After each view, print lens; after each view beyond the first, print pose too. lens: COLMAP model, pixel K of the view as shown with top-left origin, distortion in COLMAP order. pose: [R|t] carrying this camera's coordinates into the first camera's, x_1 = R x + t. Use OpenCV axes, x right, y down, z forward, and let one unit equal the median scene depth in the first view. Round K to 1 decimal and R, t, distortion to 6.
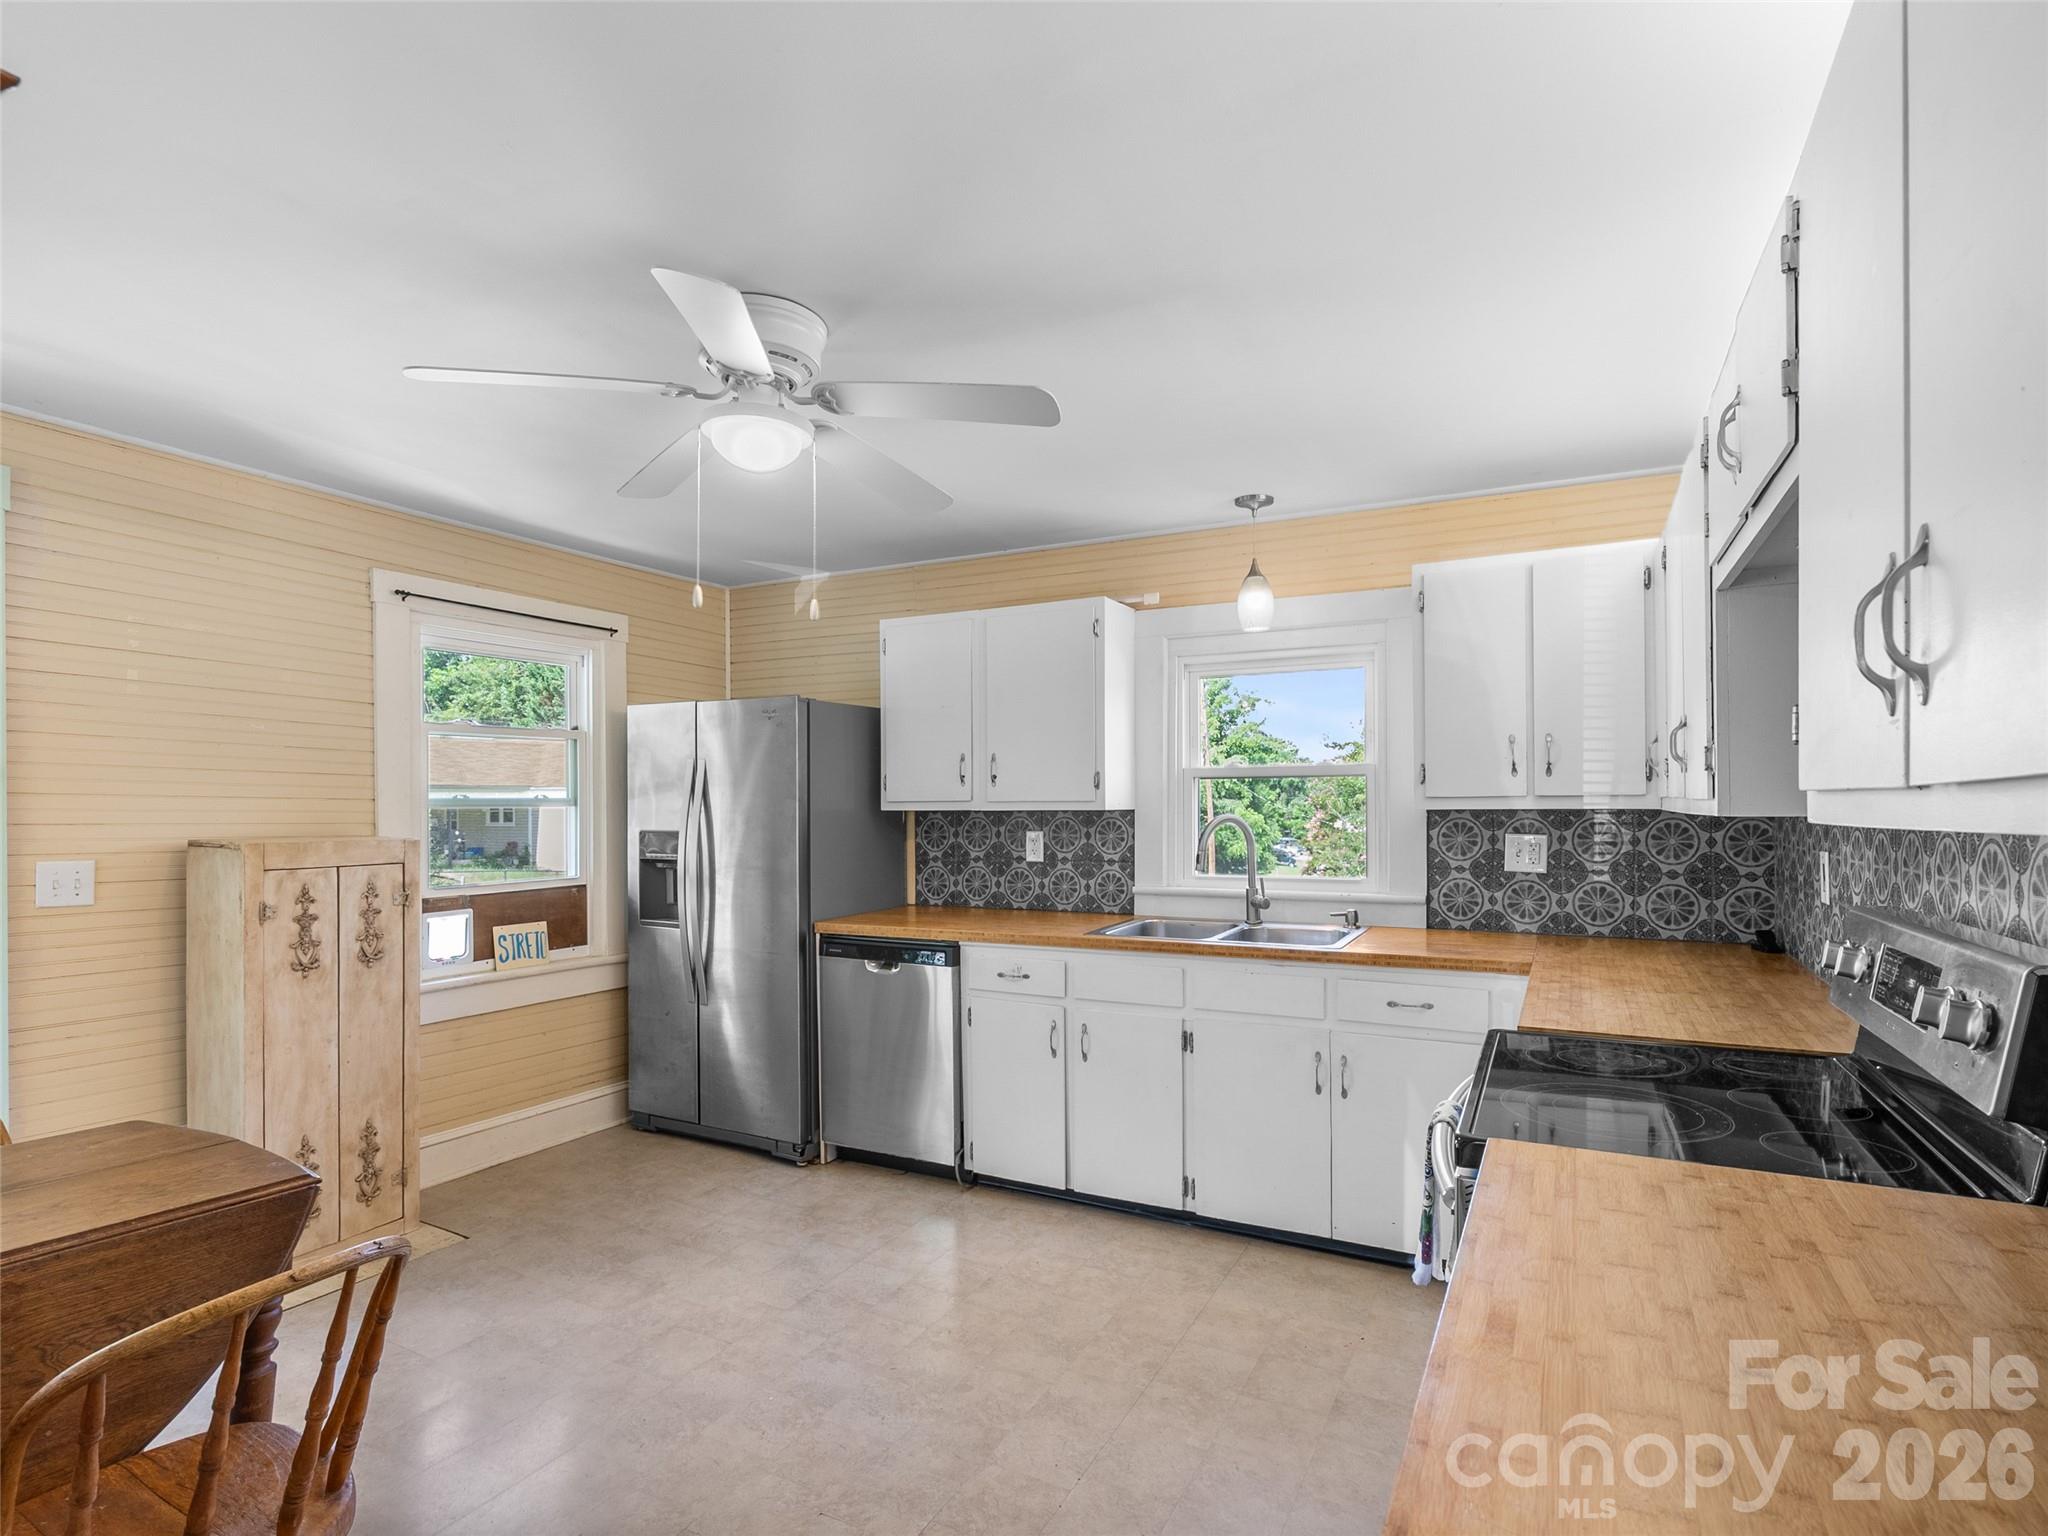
lens RADIAL K [[1048.0, 0, 1034.7], [0, 1048.0, 811.4], [0, 0, 1]] dist [-0.014482, 0.005056]
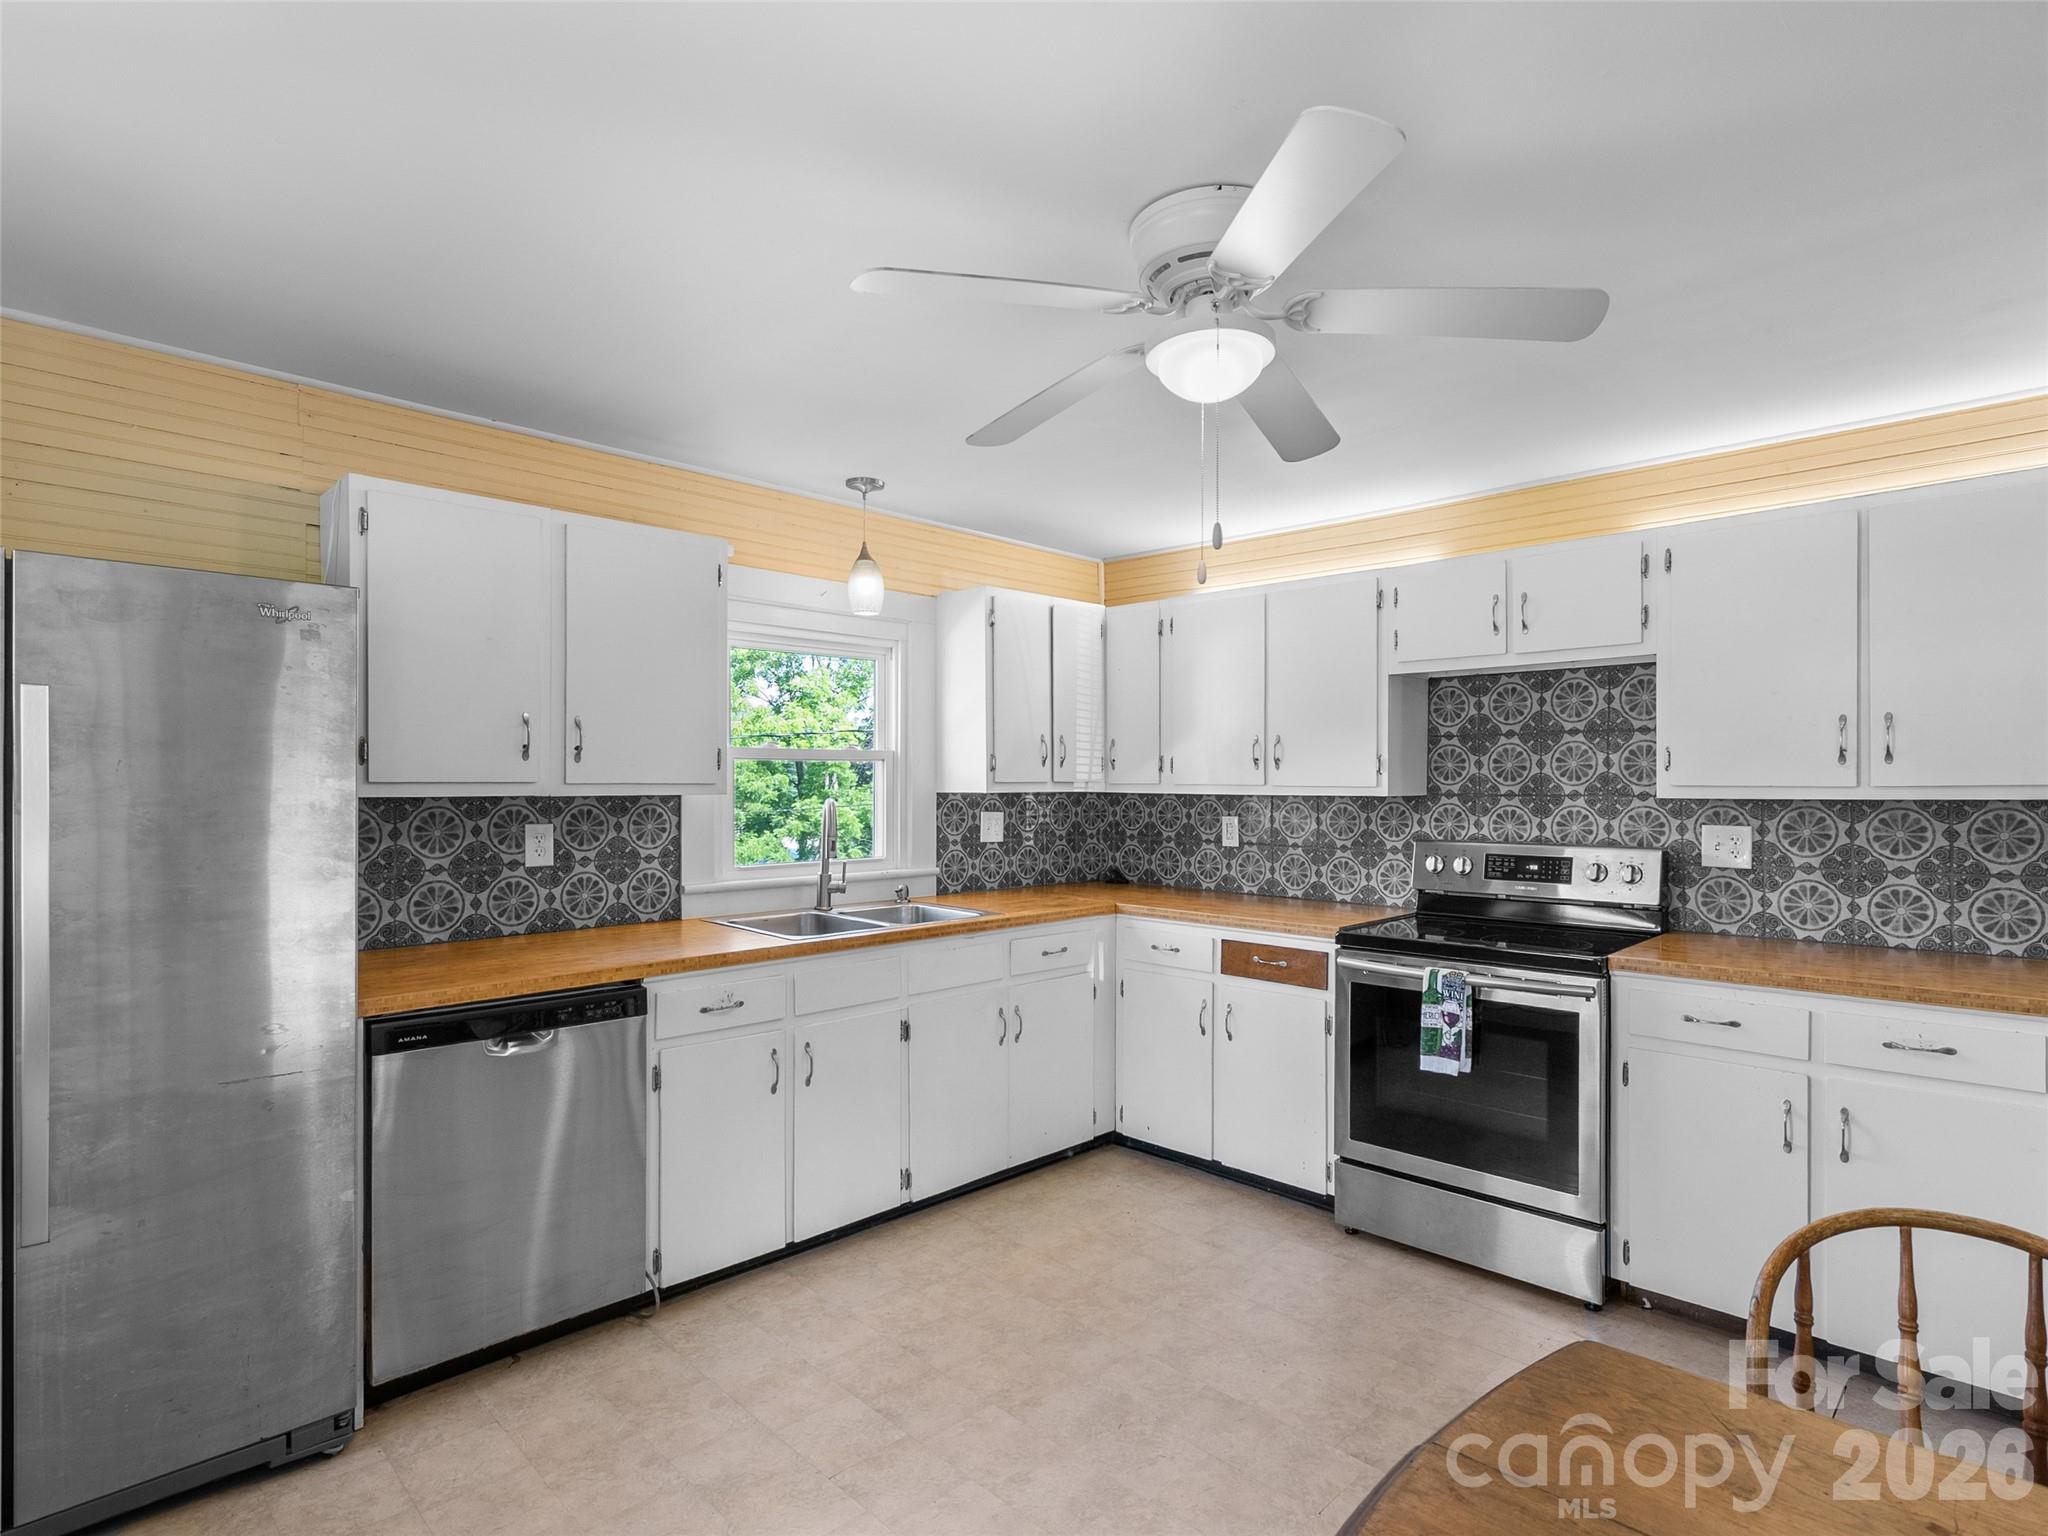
lens RADIAL K [[1048.0, 0, 1026.6], [0, 1048.0, 799.8], [0, 0, 1]] dist [-0.014482, 0.005056]
pose [[0.310693, -0.009439, 0.950463, -0.696083], [0.003808, 0.999955, 0.008686, -0.003355], [-0.950503, 0.000921, 0.310715, 0.548599]]
